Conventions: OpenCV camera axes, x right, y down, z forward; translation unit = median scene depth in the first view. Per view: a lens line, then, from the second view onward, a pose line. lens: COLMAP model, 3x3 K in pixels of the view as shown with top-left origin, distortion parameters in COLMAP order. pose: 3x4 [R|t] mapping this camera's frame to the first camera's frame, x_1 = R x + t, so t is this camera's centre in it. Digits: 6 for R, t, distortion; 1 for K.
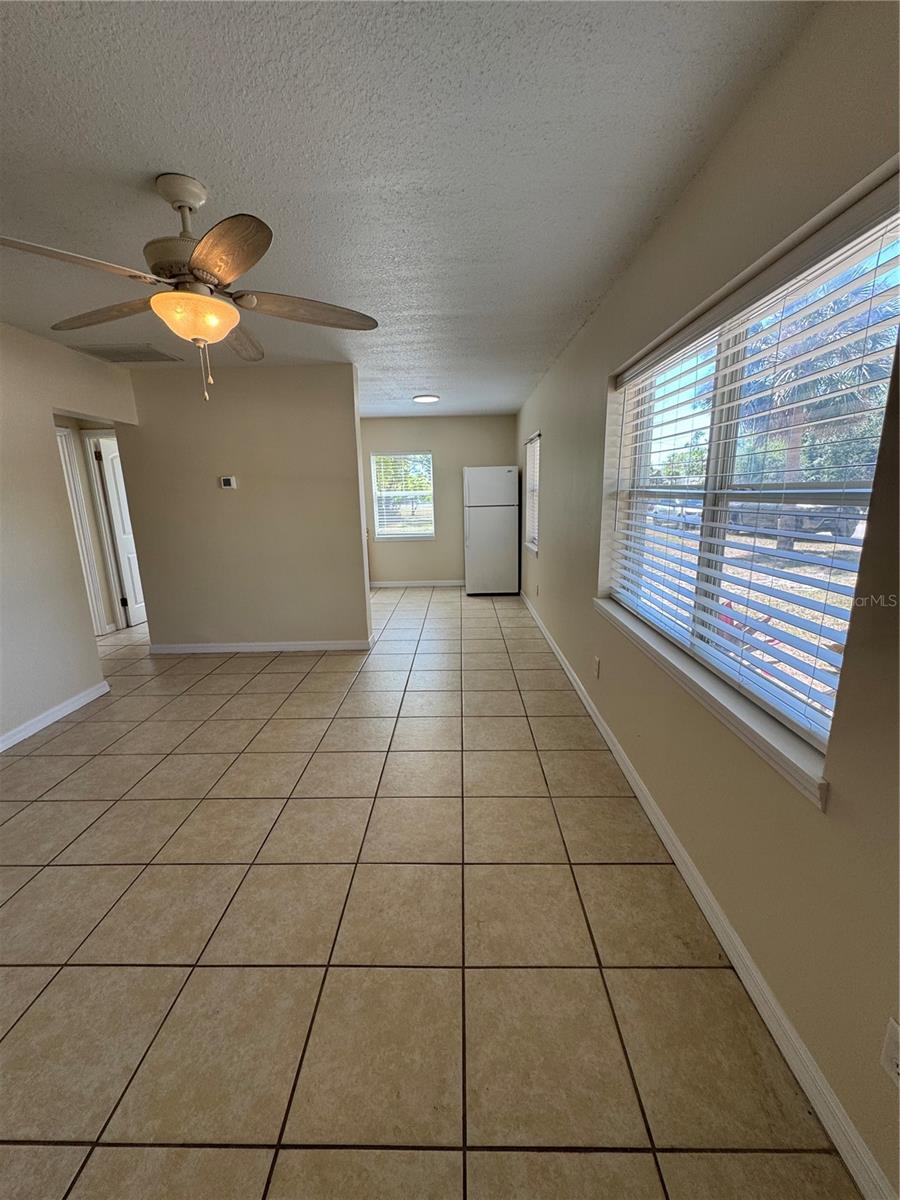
lens RADIAL K [[480.2, 0, 454.1], [0, 480.2, 599.2], [0, 0, 1]] dist [-0.003945, 0.001289]
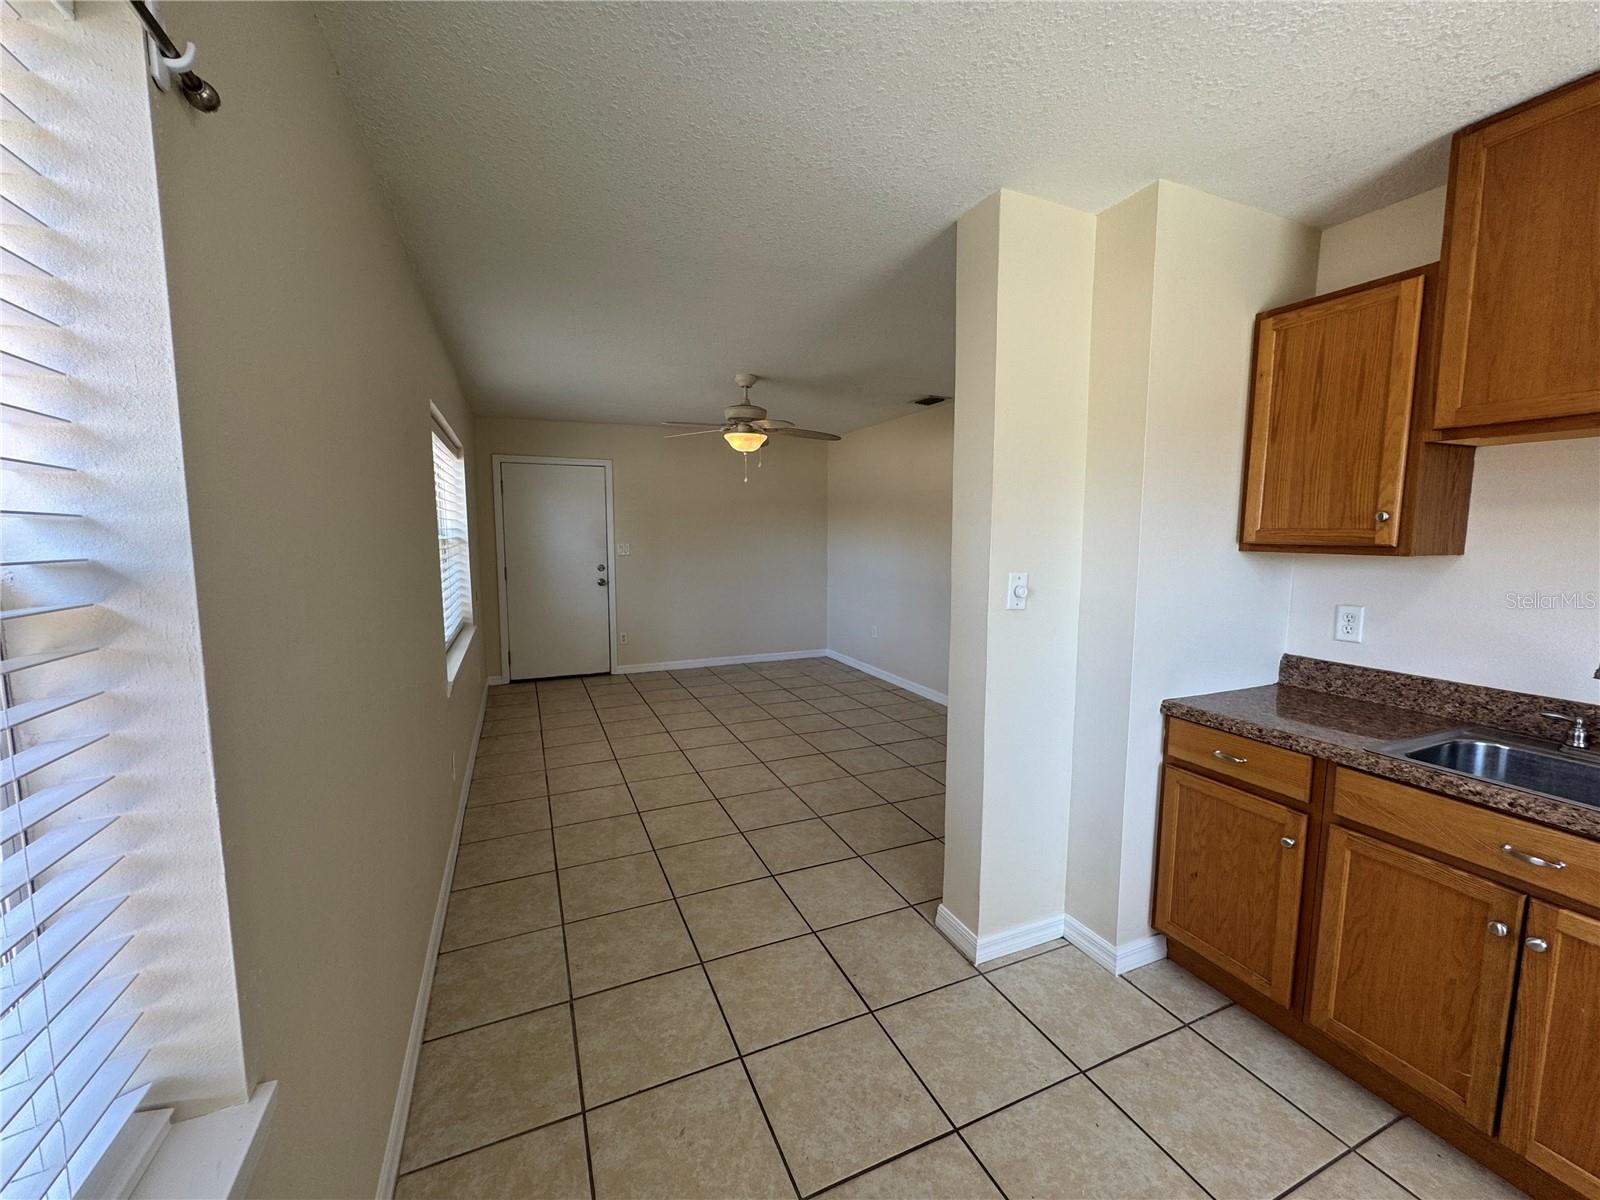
lens RADIAL K [[640.3, 0, 794.9], [0, 640.3, 599.3], [0, 0, 1]] dist [-0.003945, 0.001289]
pose [[-0.913866, 0.066015, -0.400612, 0.217057], [-0.070670, 0.945769, 0.317060, -0.533458], [0.399817, 0.318062, -0.859641, 2.275326]]
